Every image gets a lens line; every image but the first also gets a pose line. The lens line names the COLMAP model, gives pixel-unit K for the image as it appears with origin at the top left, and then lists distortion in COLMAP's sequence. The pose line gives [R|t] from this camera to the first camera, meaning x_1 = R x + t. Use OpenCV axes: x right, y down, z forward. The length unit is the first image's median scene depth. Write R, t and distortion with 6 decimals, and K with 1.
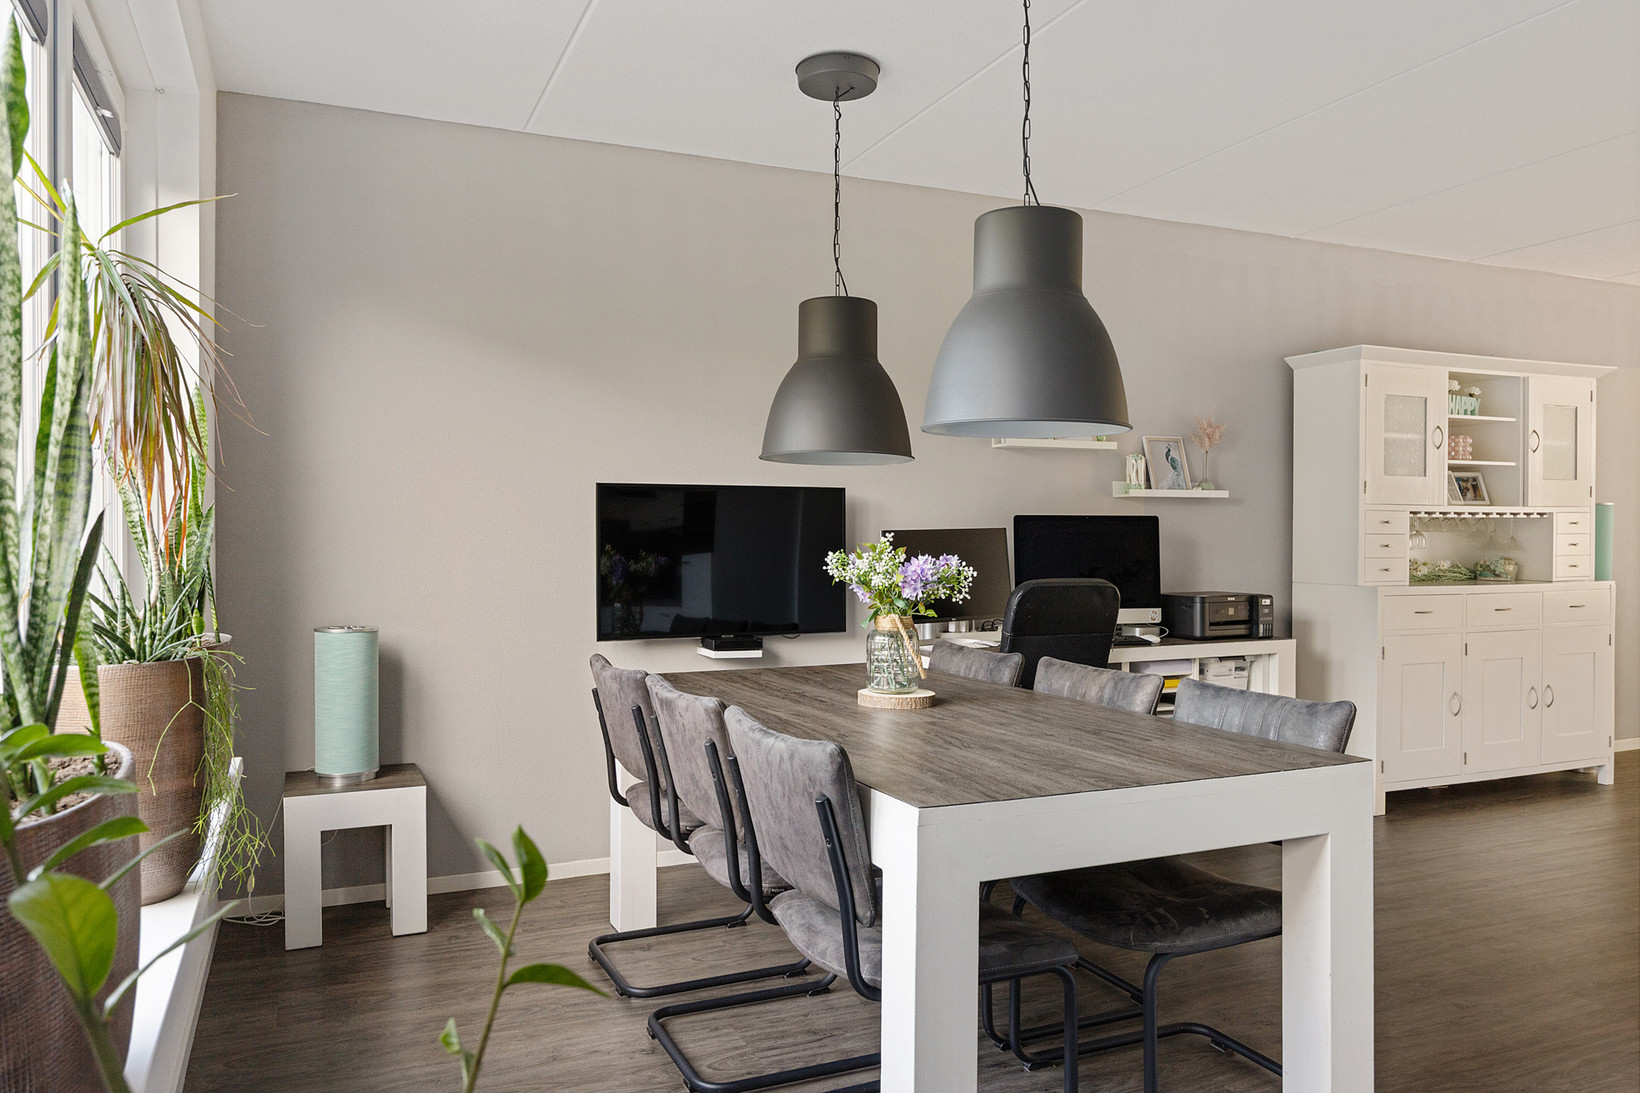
lens RADIAL K [[1236.1, 0, 820.0], [0, 1236.1, 546.5], [0, 0, 1]] dist [-0.076951, -0.000201]
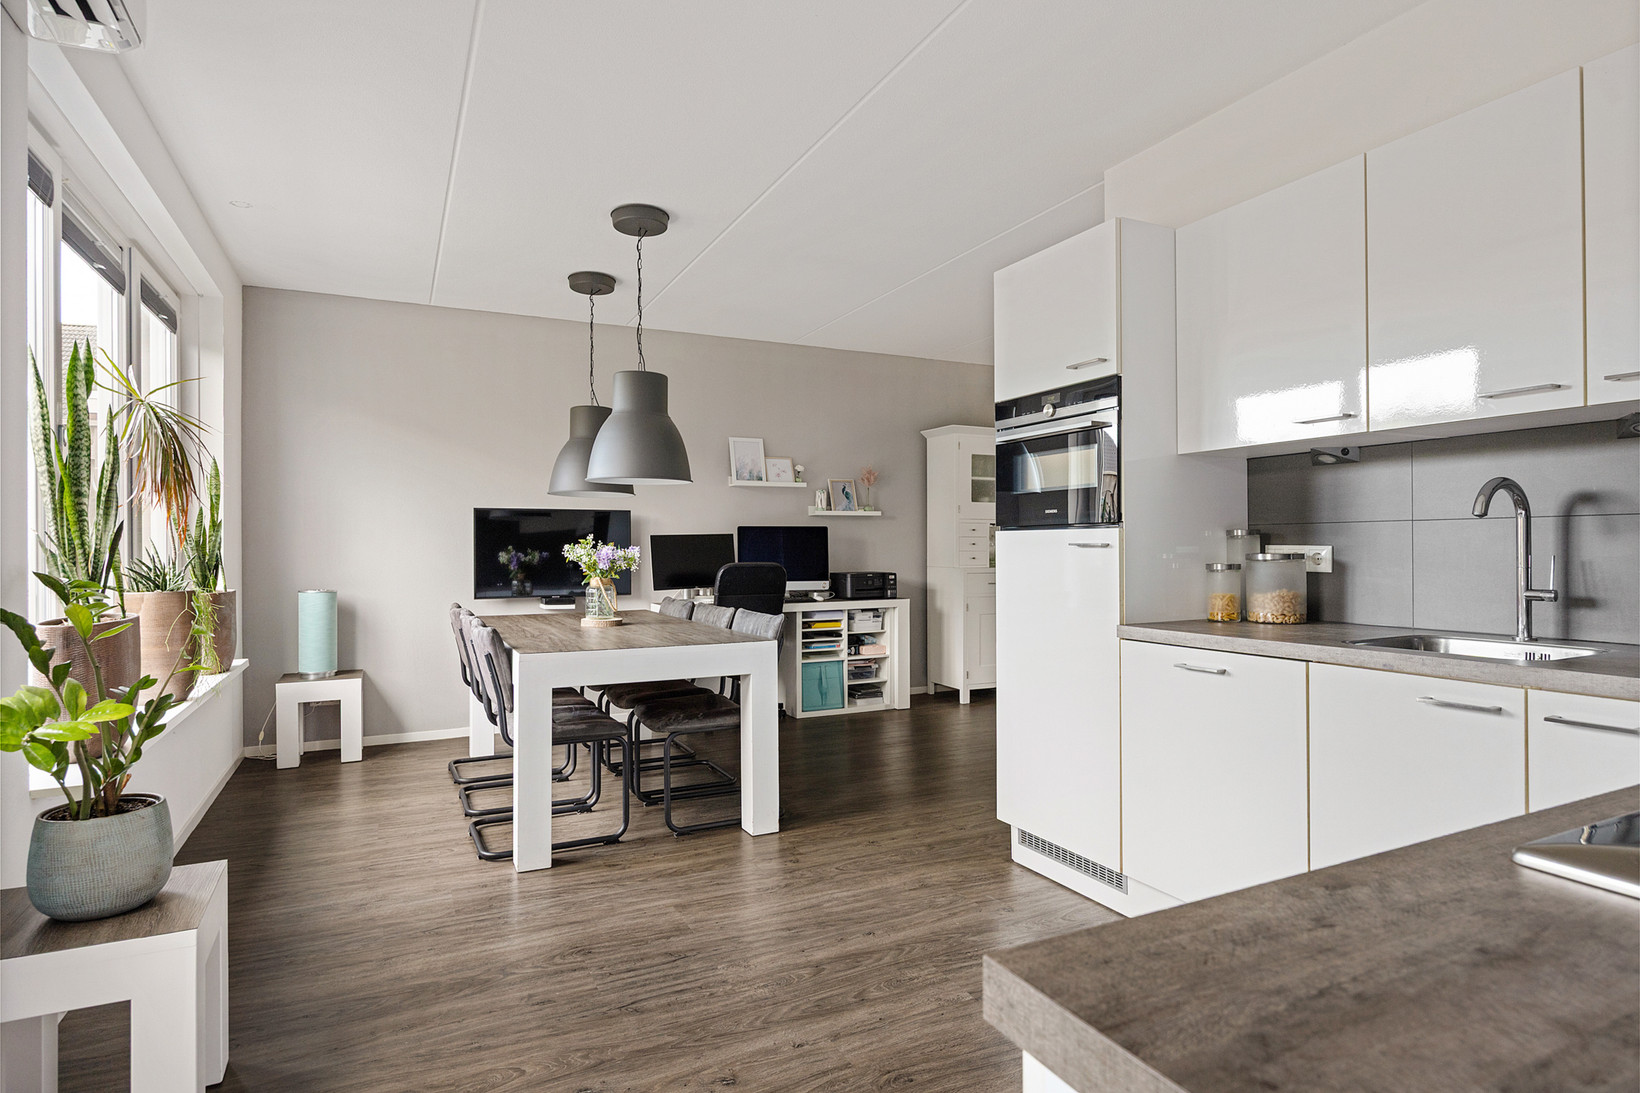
lens RADIAL K [[890.9, 0, 820.0], [0, 890.9, 546.5], [0, 0, 1]] dist [-0.059146, -0.000208]
pose [[0.998008, -0.004788, 0.062907, 0.255982], [0.005230, 0.999963, -0.006861, 0.015168], [-0.062871, 0.007177, 0.997996, -0.307698]]
